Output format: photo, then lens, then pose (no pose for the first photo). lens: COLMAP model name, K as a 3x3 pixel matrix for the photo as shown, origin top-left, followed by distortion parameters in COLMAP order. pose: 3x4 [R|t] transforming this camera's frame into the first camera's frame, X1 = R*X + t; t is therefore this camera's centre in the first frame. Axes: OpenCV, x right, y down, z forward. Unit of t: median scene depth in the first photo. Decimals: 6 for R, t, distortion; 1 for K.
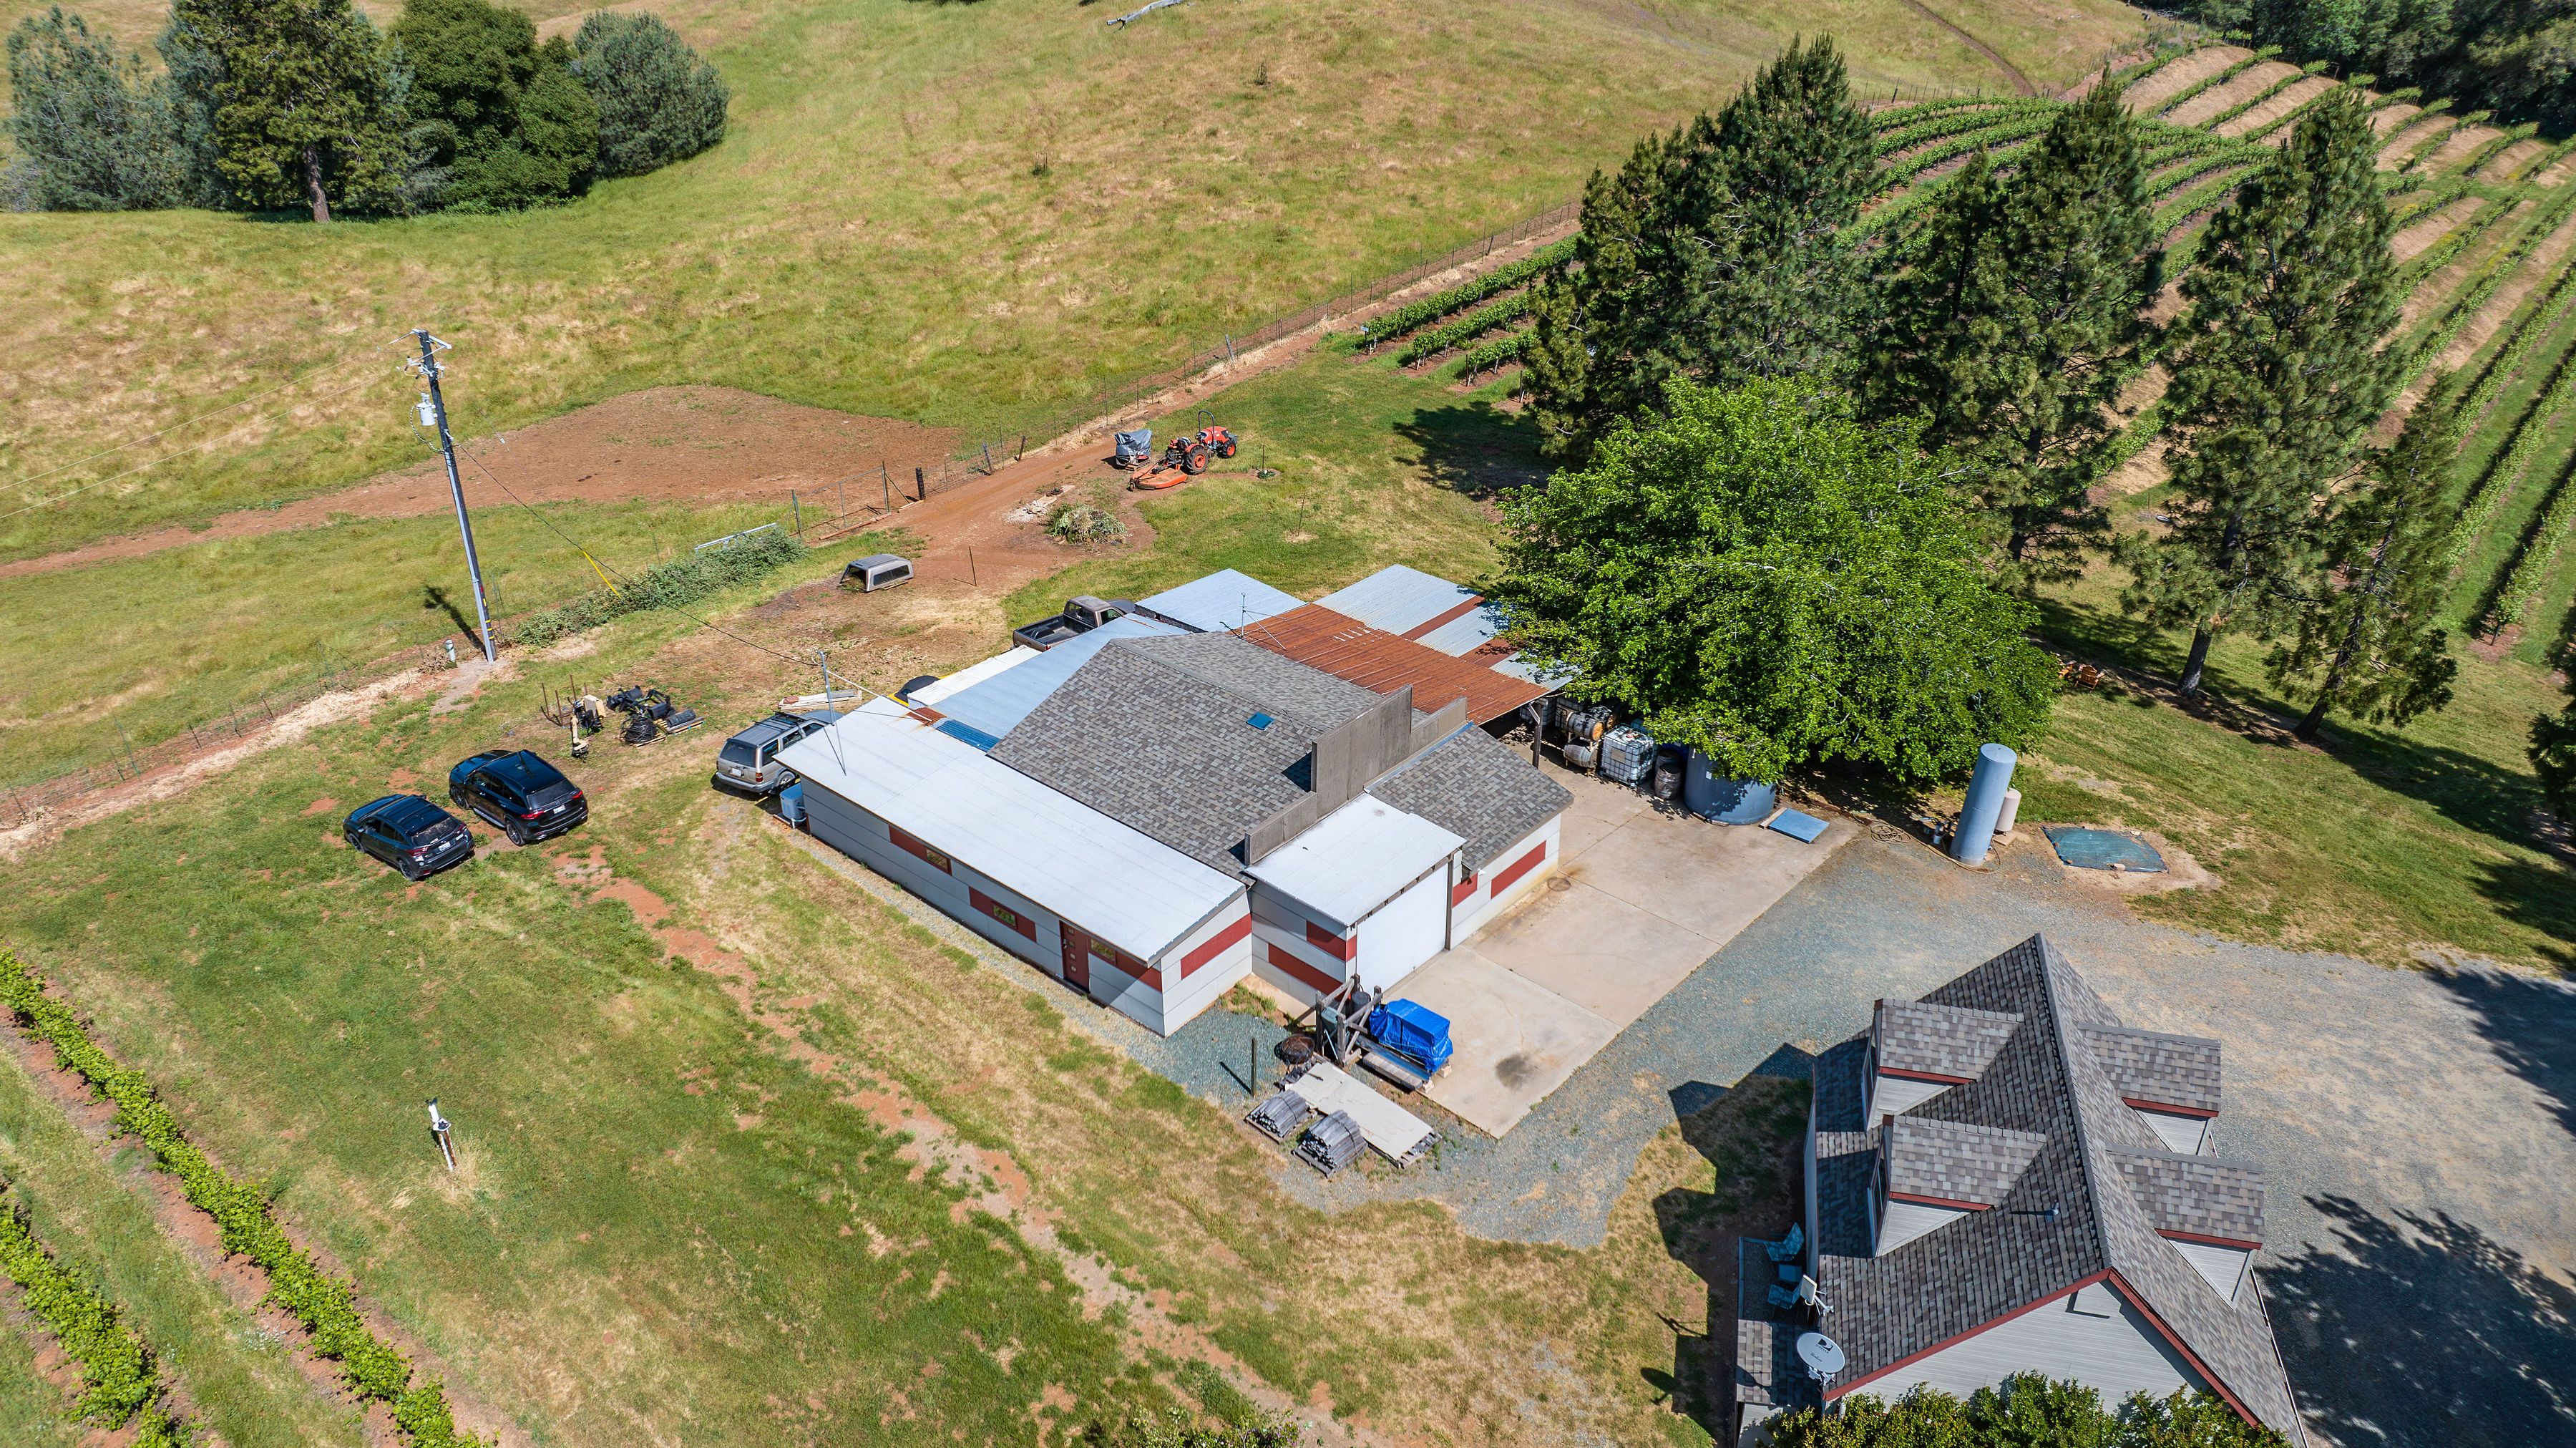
lens RADIAL K [[1801.0, 0, 1288.0], [0, 1801.0, 724.0], [0, 0, 1]] dist [-0.013451, 0.006310]
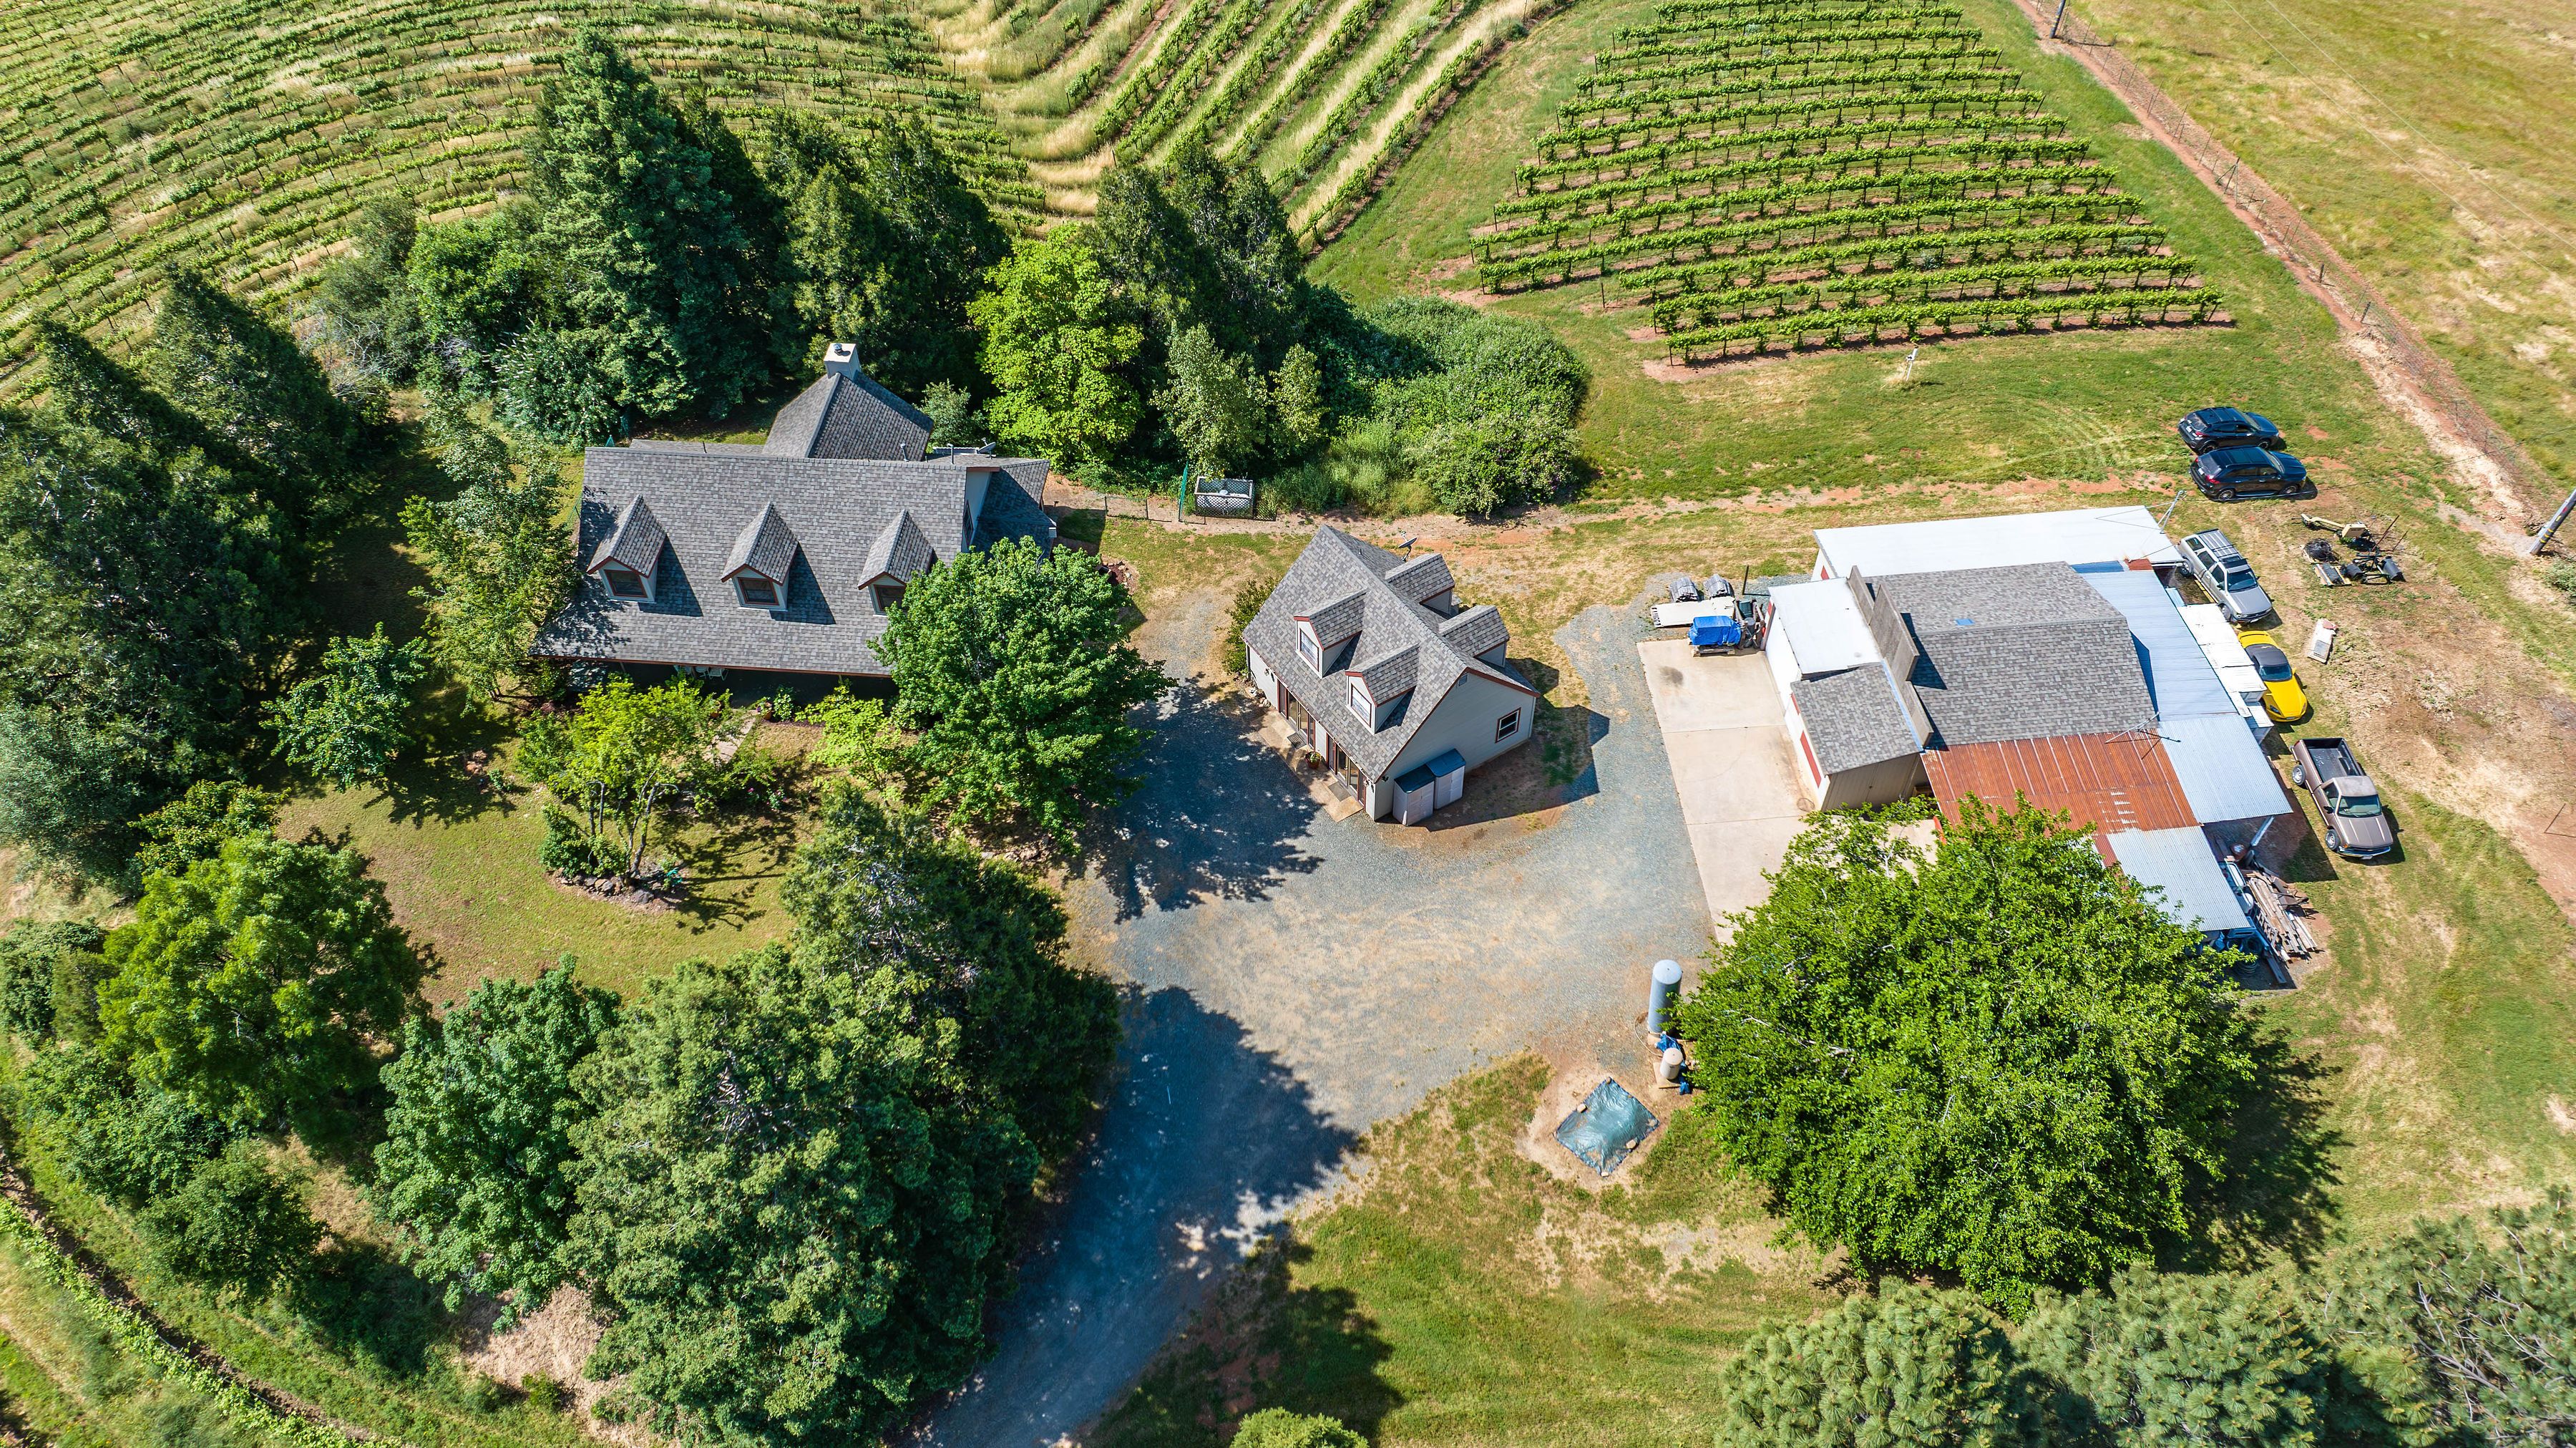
lens RADIAL K [[1801.0, 0, 1288.0], [0, 1801.0, 724.0], [0, 0, 1]] dist [-0.013451, 0.006310]
pose [[-0.691861, 0.548578, -0.469457, 1.060530], [-0.339619, 0.326523, 0.882067, -1.041755], [0.637171, 0.769704, -0.039601, 0.743862]]
